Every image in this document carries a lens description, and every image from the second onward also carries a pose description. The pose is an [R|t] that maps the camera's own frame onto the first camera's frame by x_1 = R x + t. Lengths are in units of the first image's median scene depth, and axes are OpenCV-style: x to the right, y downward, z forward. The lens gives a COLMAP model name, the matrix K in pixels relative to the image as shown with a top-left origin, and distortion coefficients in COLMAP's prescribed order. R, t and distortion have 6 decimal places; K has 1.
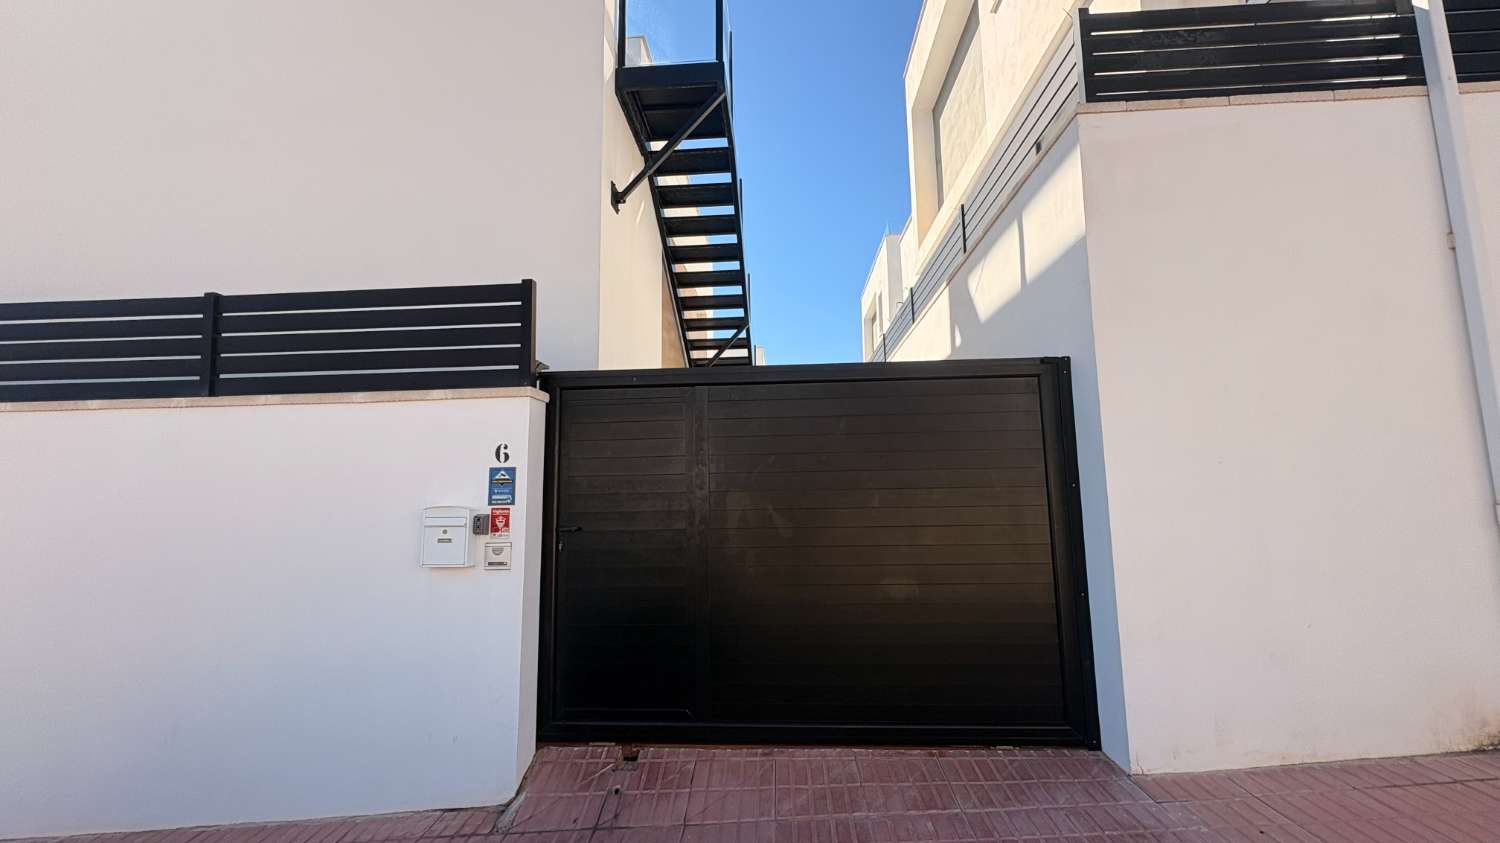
lens RADIAL K [[594.5, 0, 750.0], [0, 594.5, 421.5], [0, 0, 1]] dist [0.000718, -0.000038]
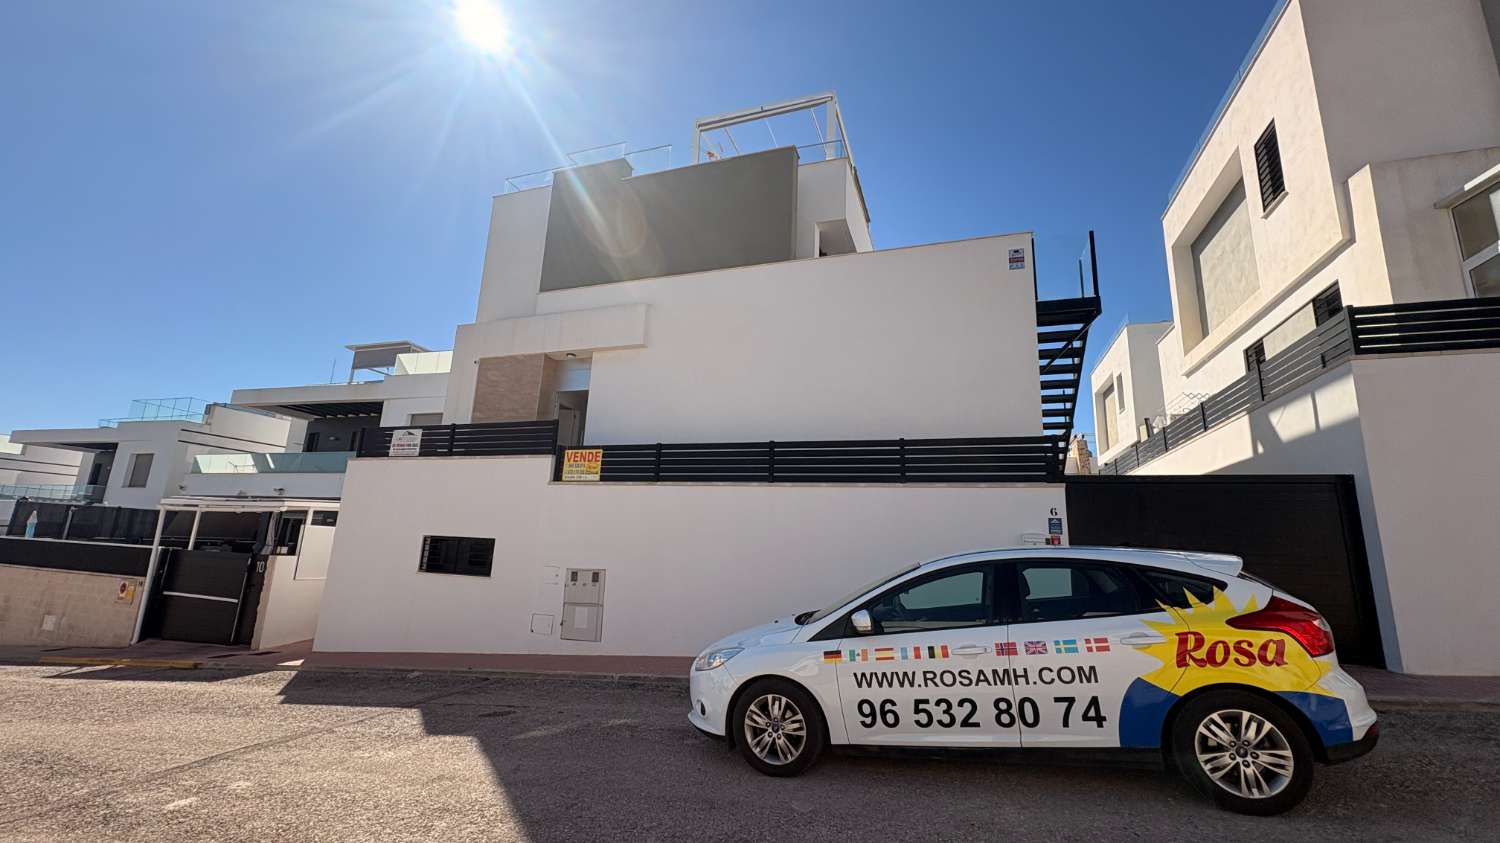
lens RADIAL K [[594.5, 0, 750.0], [0, 594.5, 421.5], [0, 0, 1]] dist [0.000718, -0.000038]
pose [[0.961923, -0.002055, -0.273312, -0.723054], [-0.023846, 0.995528, -0.091413, -0.045010], [0.272277, 0.094449, 0.957572, -1.239085]]
